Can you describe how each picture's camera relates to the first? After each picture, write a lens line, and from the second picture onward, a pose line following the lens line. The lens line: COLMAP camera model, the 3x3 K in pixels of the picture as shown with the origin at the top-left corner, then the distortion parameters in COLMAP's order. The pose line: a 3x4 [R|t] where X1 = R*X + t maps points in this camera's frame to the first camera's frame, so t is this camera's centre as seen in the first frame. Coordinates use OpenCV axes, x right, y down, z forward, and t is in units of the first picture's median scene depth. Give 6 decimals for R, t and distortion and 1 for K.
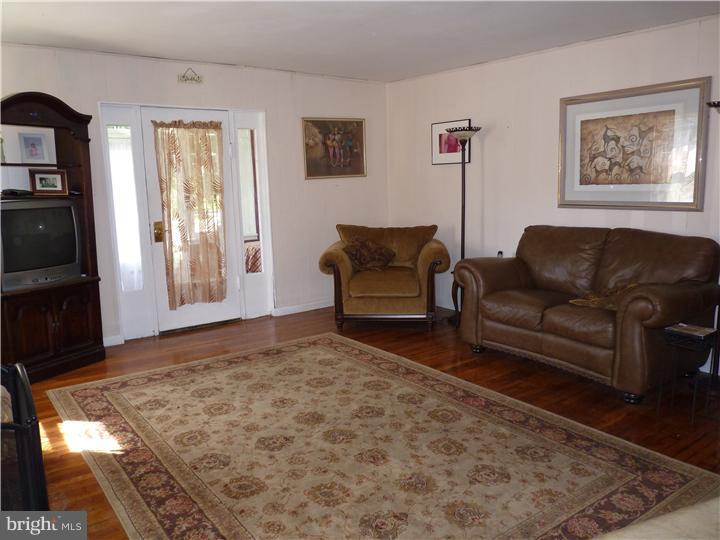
lens RADIAL K [[579.7, 0, 358.1], [0, 579.7, 273.4], [0, 0, 1]] dist [-0.011144, -0.006385]
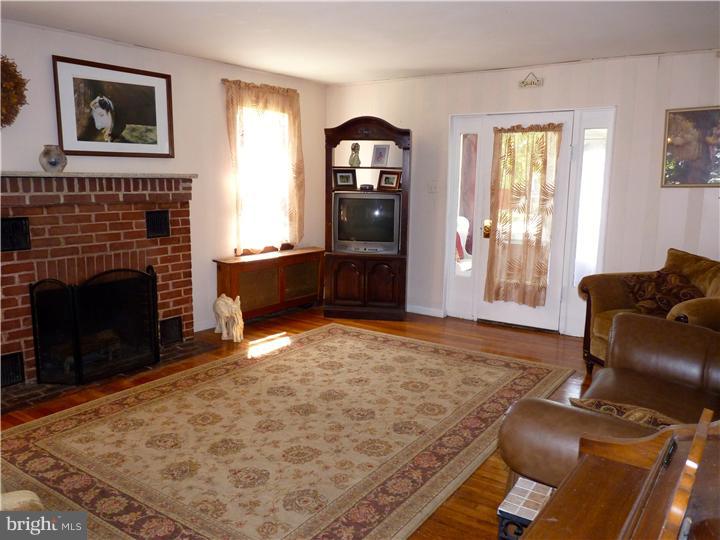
lens RADIAL K [[579.7, 0, 358.1], [0, 579.7, 273.4], [0, 0, 1]] dist [-0.011144, -0.006385]
pose [[0.317601, 0.181917, -0.930610, 0.798024], [-0.170644, 0.976366, 0.132624, -0.120678], [0.932743, 0.116681, 0.341138, 0.528054]]
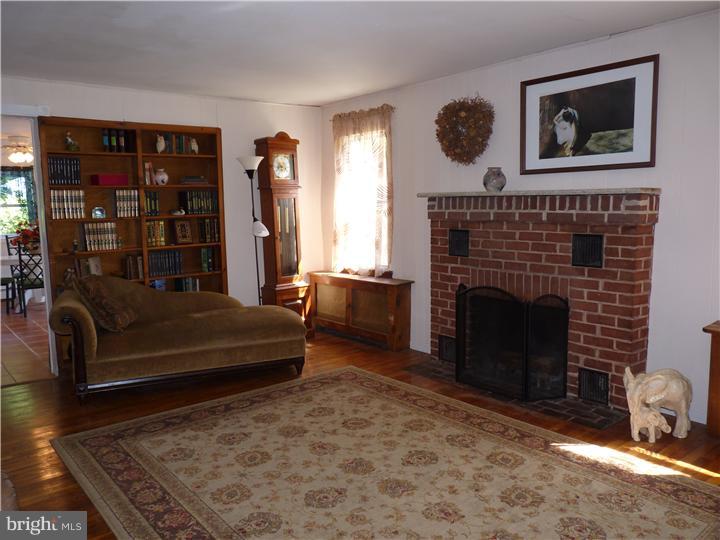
lens RADIAL K [[579.7, 0, 358.1], [0, 579.7, 273.4], [0, 0, 1]] dist [-0.011144, -0.006385]
pose [[-0.998318, 0.041820, -0.040151, -0.007696], [0.028949, 0.959641, 0.279732, -0.234960], [0.050228, 0.278100, -0.959238, 1.435651]]
